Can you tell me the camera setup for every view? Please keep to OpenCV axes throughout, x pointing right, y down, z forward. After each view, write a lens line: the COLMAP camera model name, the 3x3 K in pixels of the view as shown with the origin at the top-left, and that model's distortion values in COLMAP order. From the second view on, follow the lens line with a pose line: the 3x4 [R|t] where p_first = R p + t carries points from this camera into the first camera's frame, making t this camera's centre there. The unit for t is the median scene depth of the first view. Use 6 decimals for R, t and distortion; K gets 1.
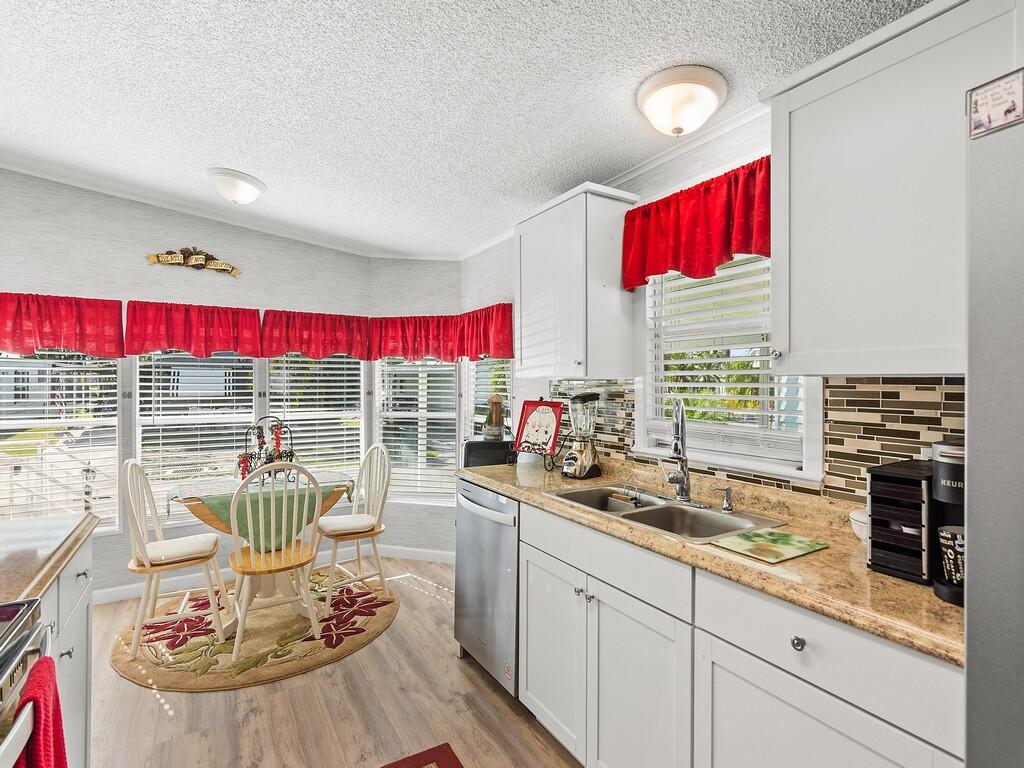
lens RADIAL K [[473.2, 0, 512.0], [0, 473.2, 384.0], [0, 0, 1]] dist [-0.000085, -0.000203]
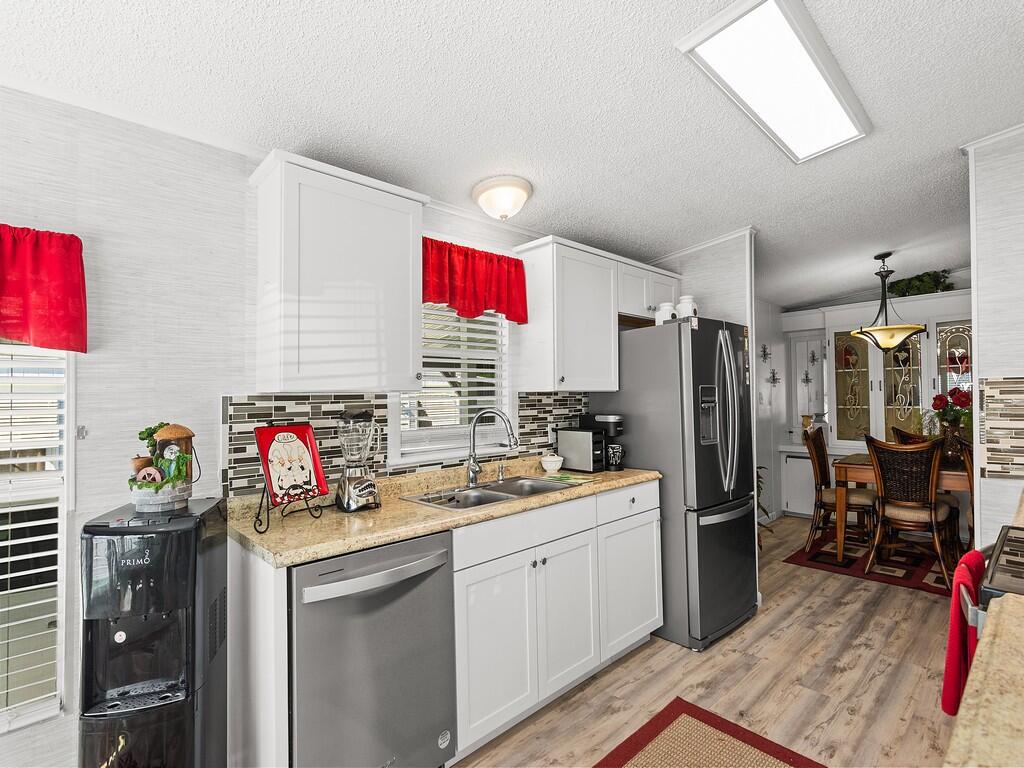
lens RADIAL K [[488.0, 0, 512.0], [0, 488.0, 384.0], [0, 0, 1]] dist [-0.000952, 0.000016]
pose [[-0.169087, 0.027554, 0.985216, -1.163816], [0.018852, 0.999517, -0.024719, 0.000298], [-0.985421, 0.014394, -0.169525, 1.327712]]
